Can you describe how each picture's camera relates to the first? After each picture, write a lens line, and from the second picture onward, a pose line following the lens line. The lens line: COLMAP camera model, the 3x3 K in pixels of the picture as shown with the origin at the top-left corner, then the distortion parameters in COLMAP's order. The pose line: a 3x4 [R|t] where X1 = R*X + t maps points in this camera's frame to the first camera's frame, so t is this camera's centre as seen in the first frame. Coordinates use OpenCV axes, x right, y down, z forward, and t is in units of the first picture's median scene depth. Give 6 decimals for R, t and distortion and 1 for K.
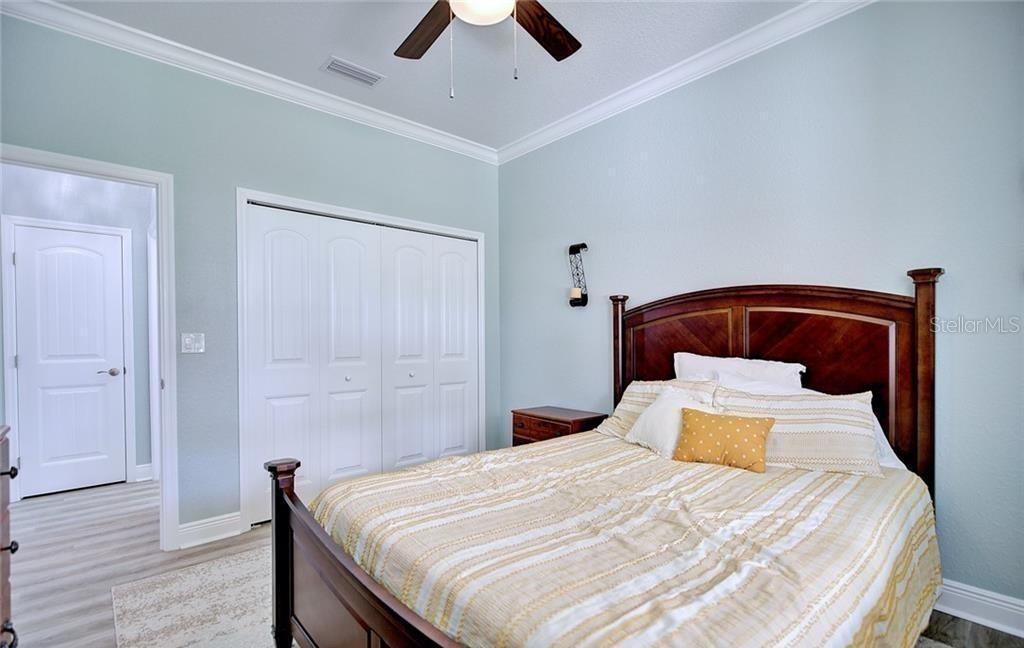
lens RADIAL K [[470.8, 0, 511.3], [0, 470.8, 340.1], [0, 0, 1]] dist [-0.001707, -0.000258]
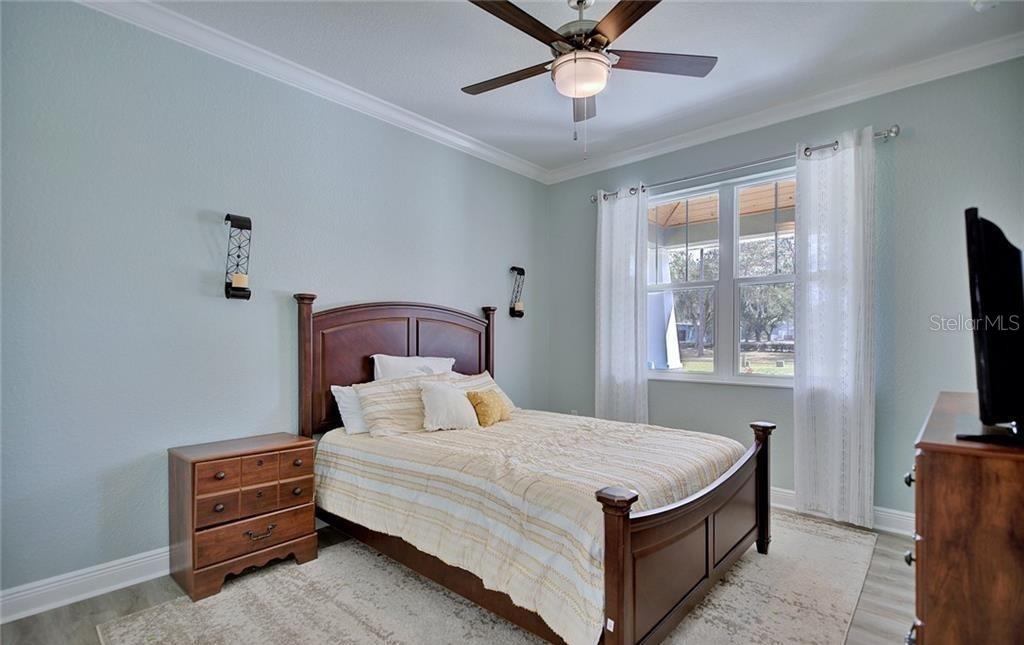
lens RADIAL K [[477.8, 0, 510.9], [0, 477.8, 345.1], [0, 0, 1]] dist [0.000041, 0.000073]
pose [[-0.113837, 0.002964, 0.993495, -0.724752], [0.014893, 0.999888, -0.001277, 0.008945], [-0.993388, 0.014651, -0.113868, 0.727298]]
